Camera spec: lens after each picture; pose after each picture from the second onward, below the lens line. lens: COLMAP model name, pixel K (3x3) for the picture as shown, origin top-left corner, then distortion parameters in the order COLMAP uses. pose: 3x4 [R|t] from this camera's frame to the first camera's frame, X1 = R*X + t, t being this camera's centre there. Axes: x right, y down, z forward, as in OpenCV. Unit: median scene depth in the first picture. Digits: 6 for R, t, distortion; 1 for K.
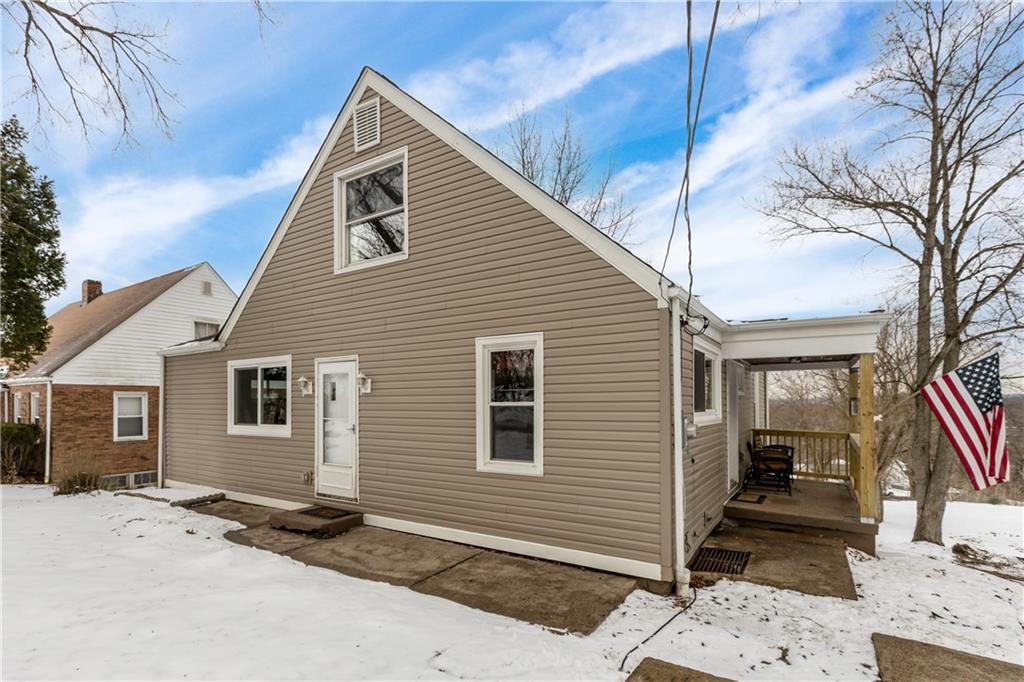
lens RADIAL K [[493.3, 0, 489.6], [0, 493.3, 400.6], [0, 0, 1]] dist [0.000864, 0.000461]
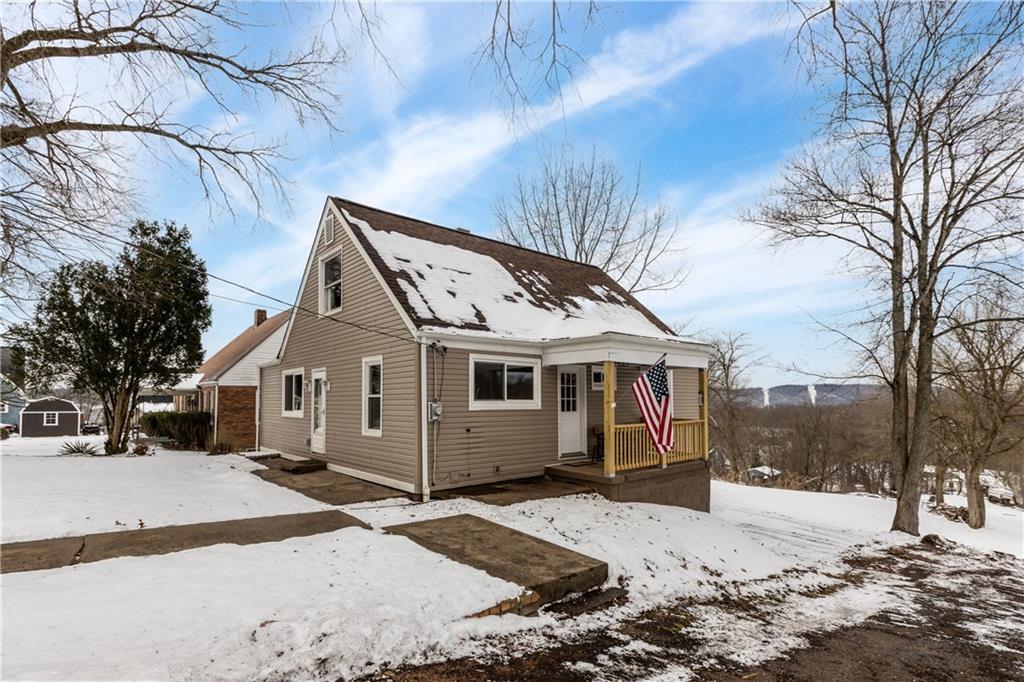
lens RADIAL K [[491.7, 0, 511.6], [0, 491.7, 388.2], [0, 0, 1]] dist [0.001062, 0.000210]
pose [[0.963450, -0.007844, -0.267774, 0.745939], [0.002855, 0.999815, -0.019019, 0.010334], [0.267874, 0.017560, 0.963294, -0.408018]]
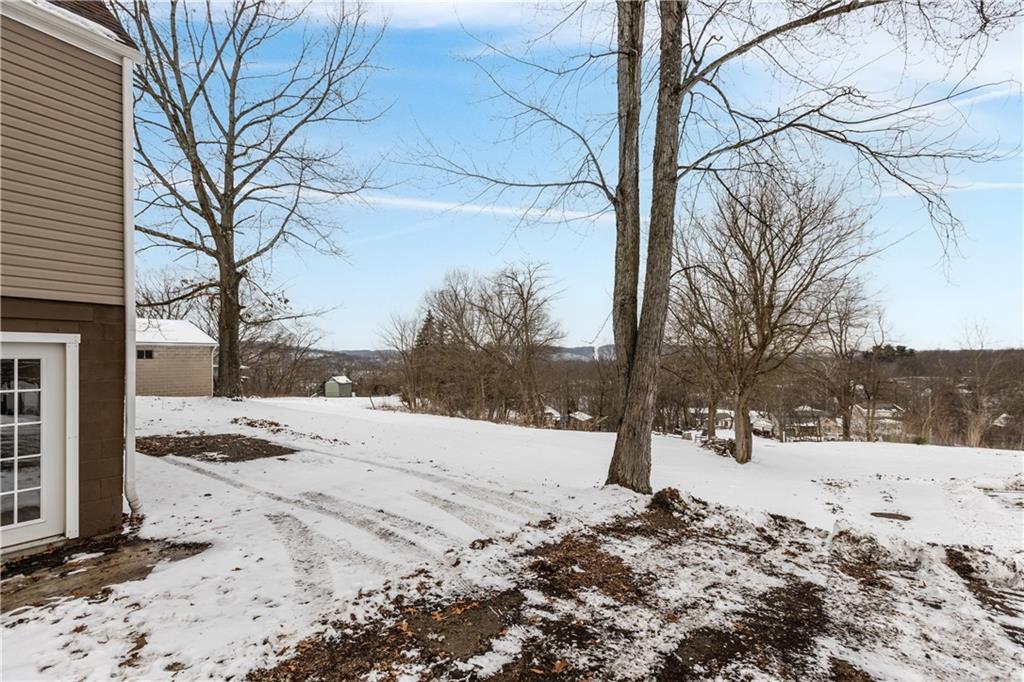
lens RADIAL K [[469.0, 0, 515.7], [0, 469.0, 359.0], [0, 0, 1]] dist [-0.000797, -0.000030]
pose [[0.999561, 0.002870, 0.029477, 1.491434], [-0.003013, 0.999984, 0.004805, 0.299377], [-0.029462, -0.004892, 0.999554, 1.013469]]
